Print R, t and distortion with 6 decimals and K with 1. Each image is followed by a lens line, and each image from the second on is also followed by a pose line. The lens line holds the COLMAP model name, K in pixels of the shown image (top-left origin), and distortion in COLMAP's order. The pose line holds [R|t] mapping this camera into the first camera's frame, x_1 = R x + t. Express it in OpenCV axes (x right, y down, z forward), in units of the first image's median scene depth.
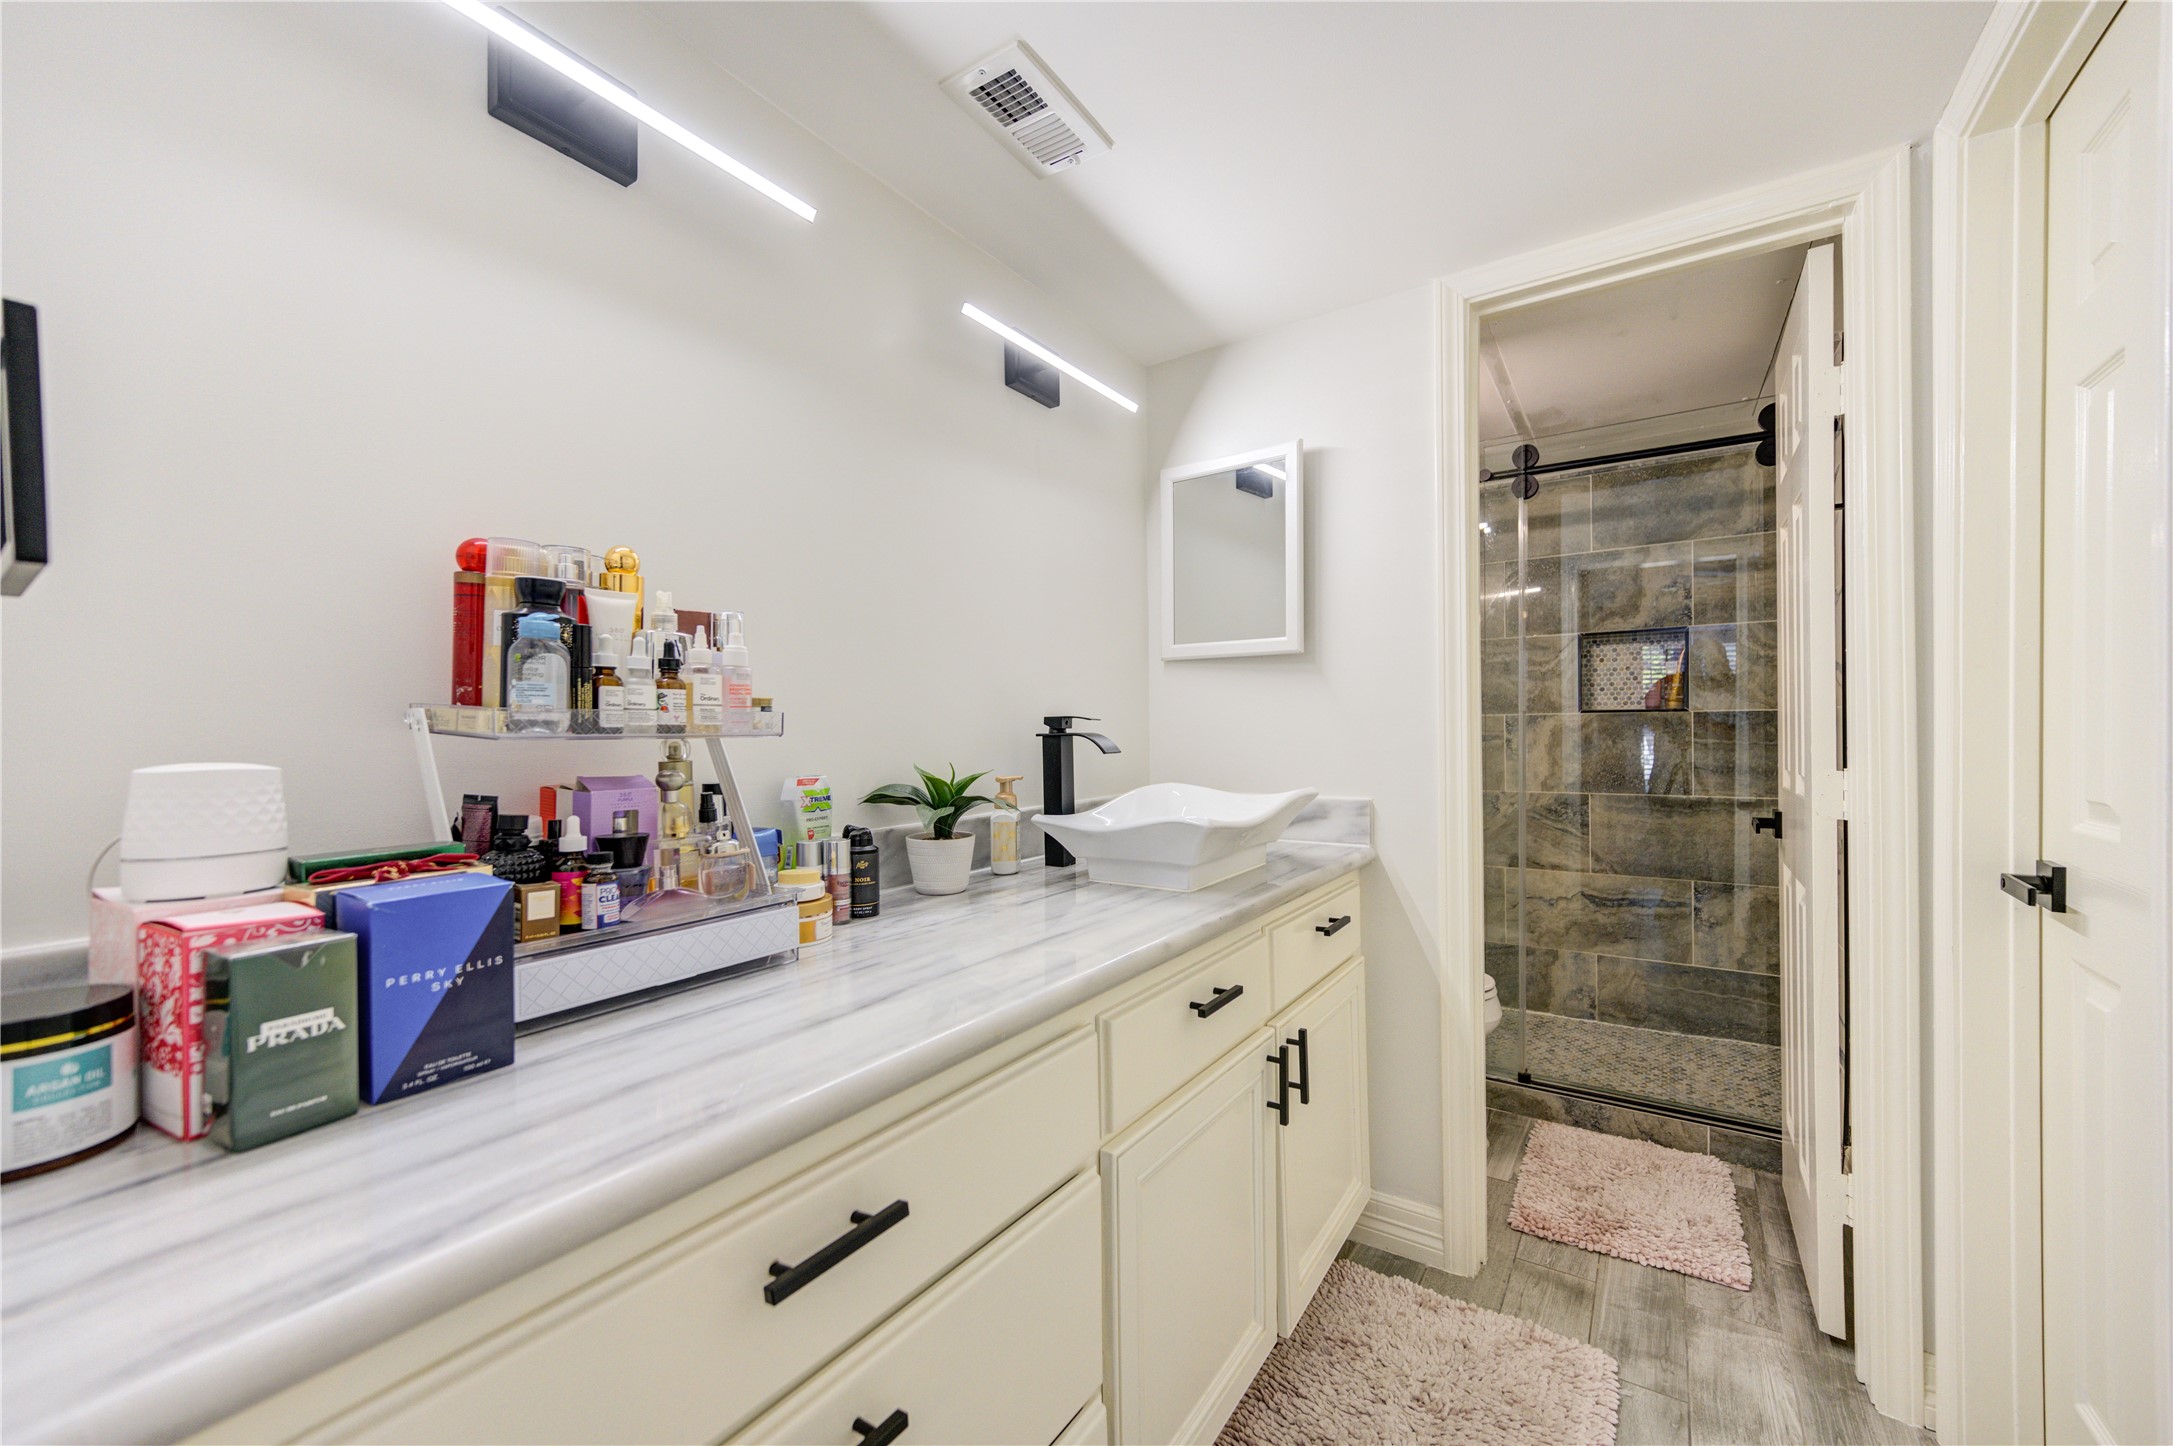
lens RADIAL K [[844.7, 0, 1090.9], [0, 844.7, 734.1], [0, 0, 1]] dist [0.001469, -0.000681]
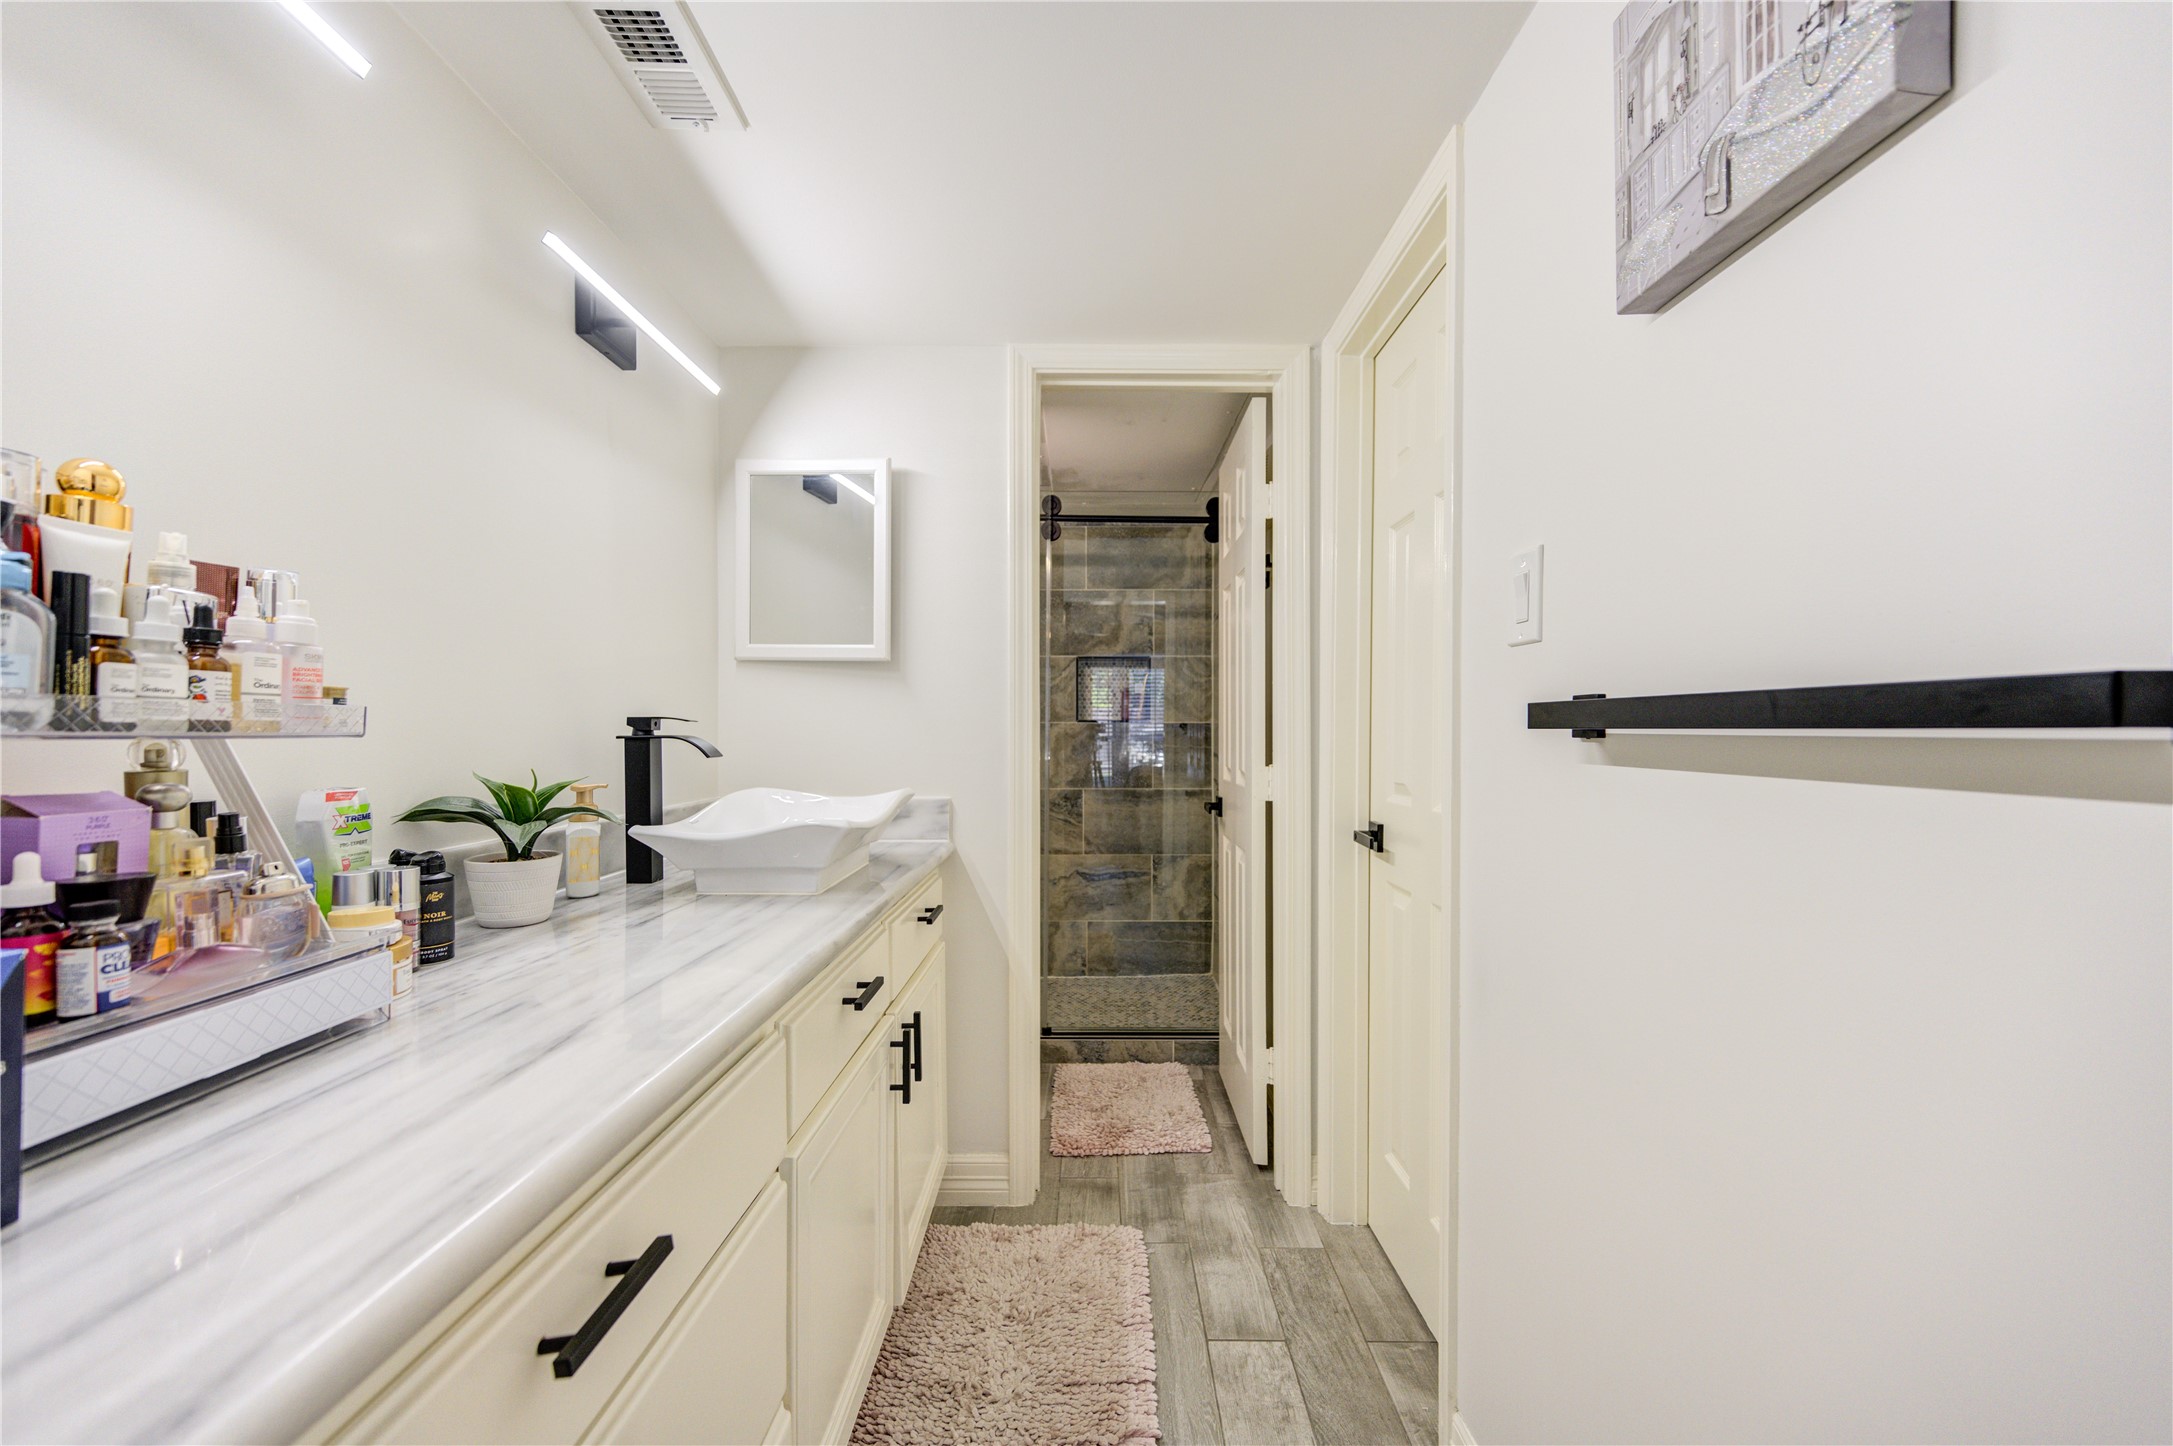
lens RADIAL K [[844.7, 0, 1090.9], [0, 844.7, 734.1], [0, 0, 1]] dist [0.001469, -0.000681]
pose [[0.828010, 0.009689, 0.560630, -0.145810], [-0.006961, 0.999951, -0.007000, 0.000578], [-0.560670, 0.001893, 0.828037, -0.014659]]
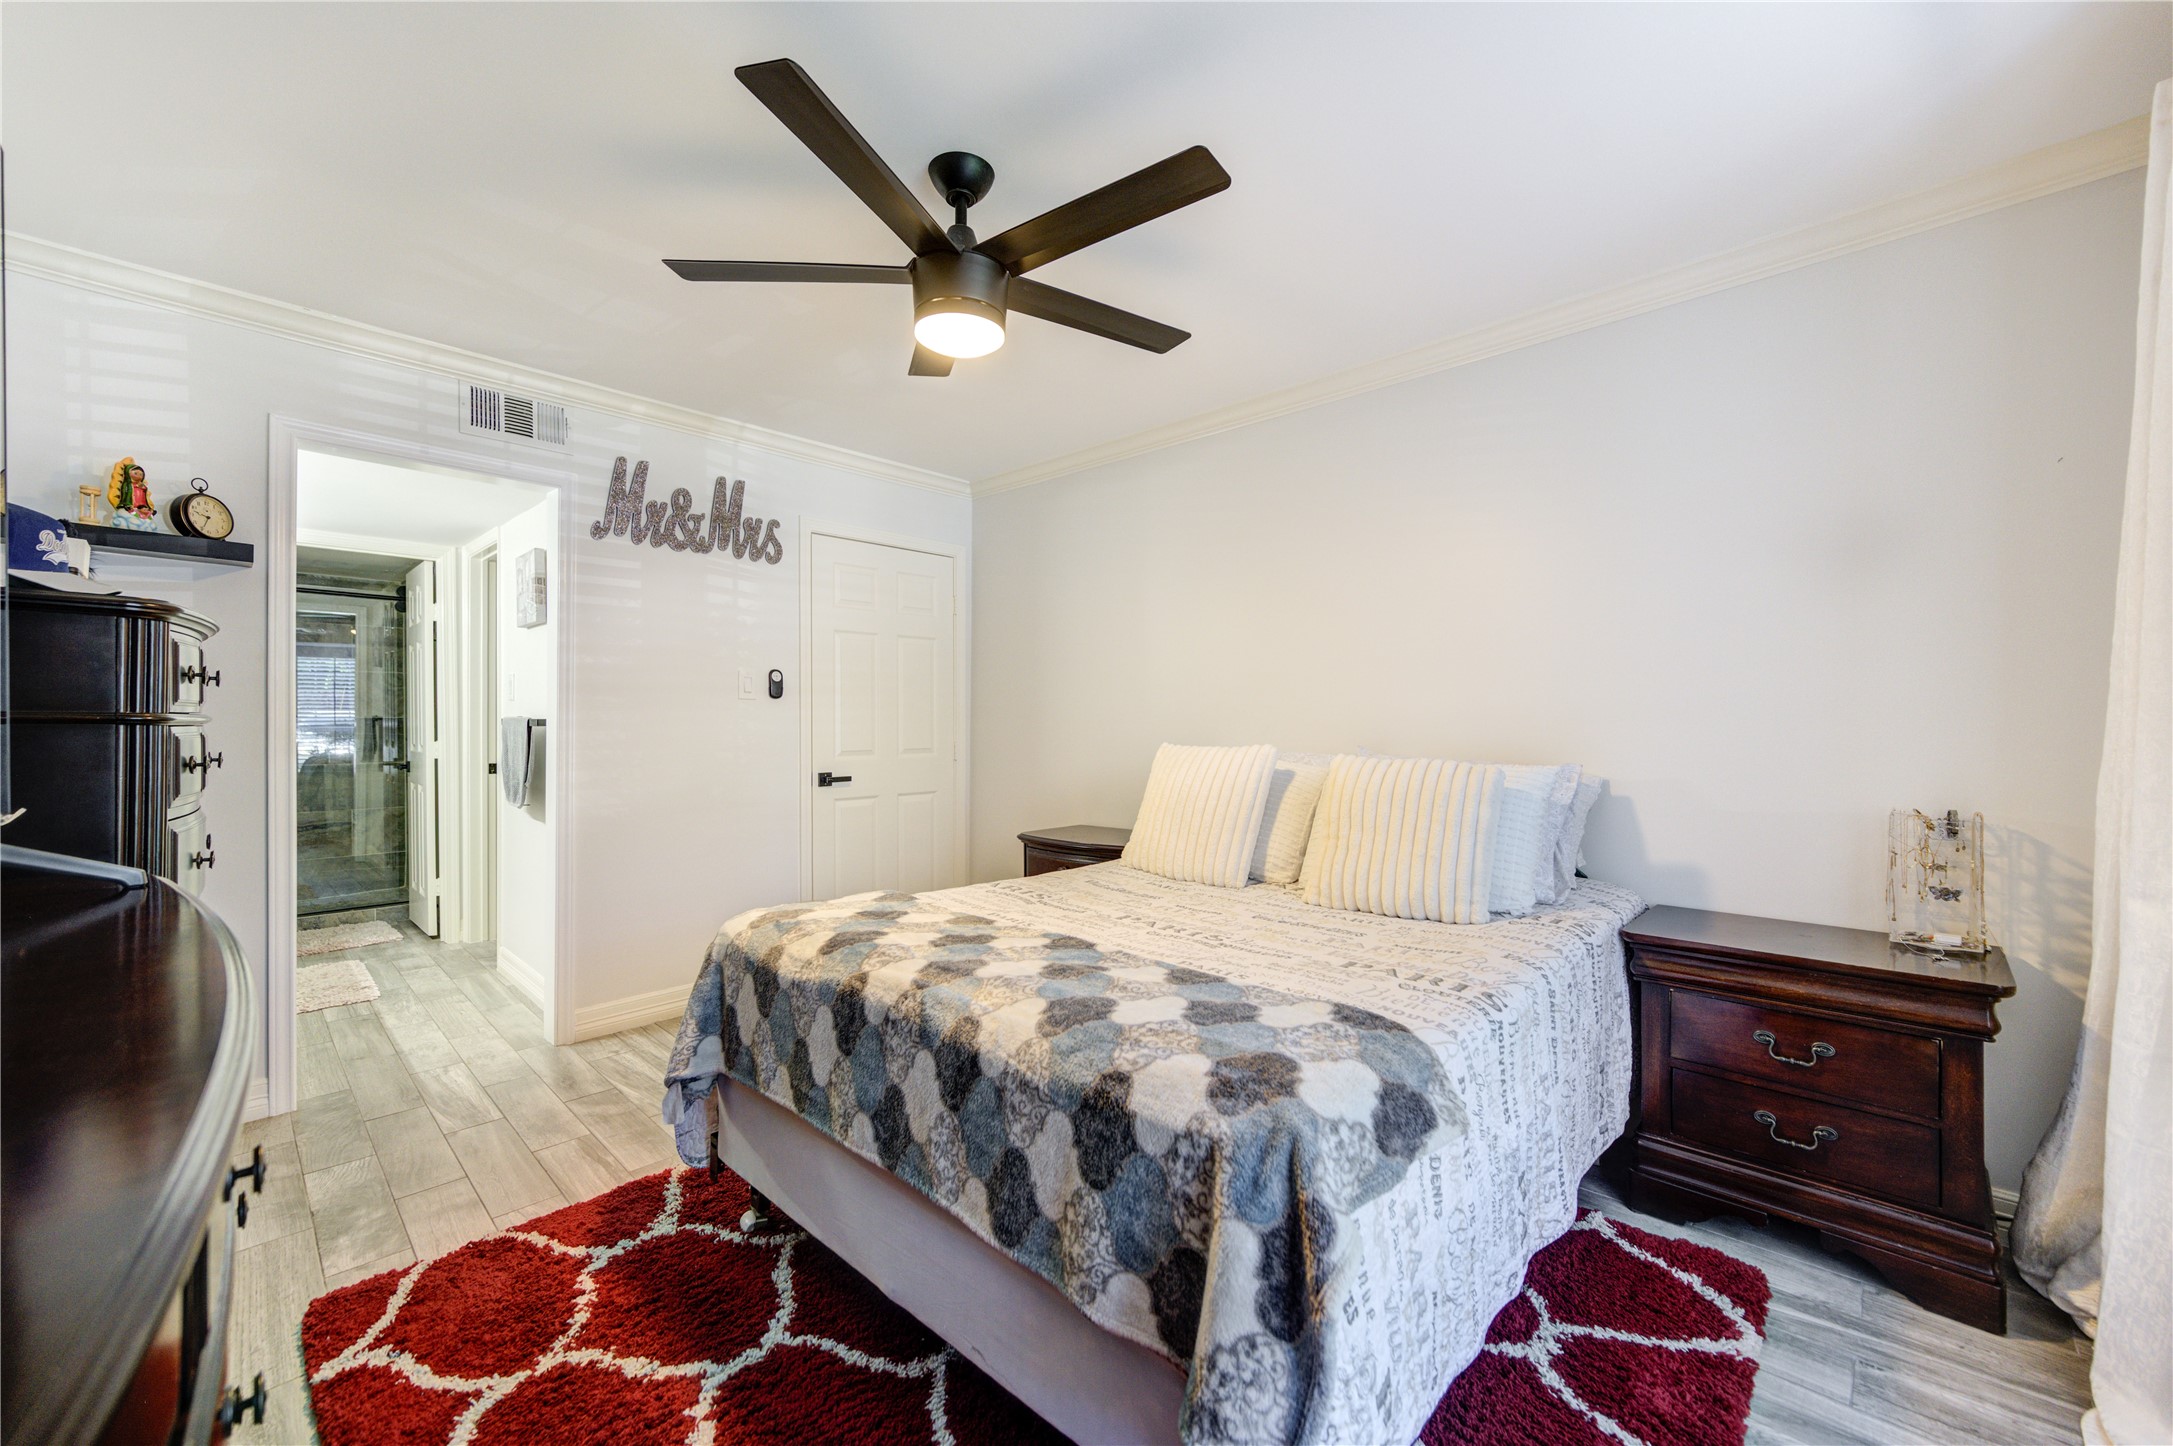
lens RADIAL K [[874.2, 0, 1034.2], [0, 874.2, 692.8], [0, 0, 1]] dist [0.001502, -0.000030]
pose [[0.213372, 0.020020, 0.976766, -1.452720], [0.018603, 0.999525, -0.024550, -0.010267], [-0.976794, 0.023409, 0.212899, -1.490639]]
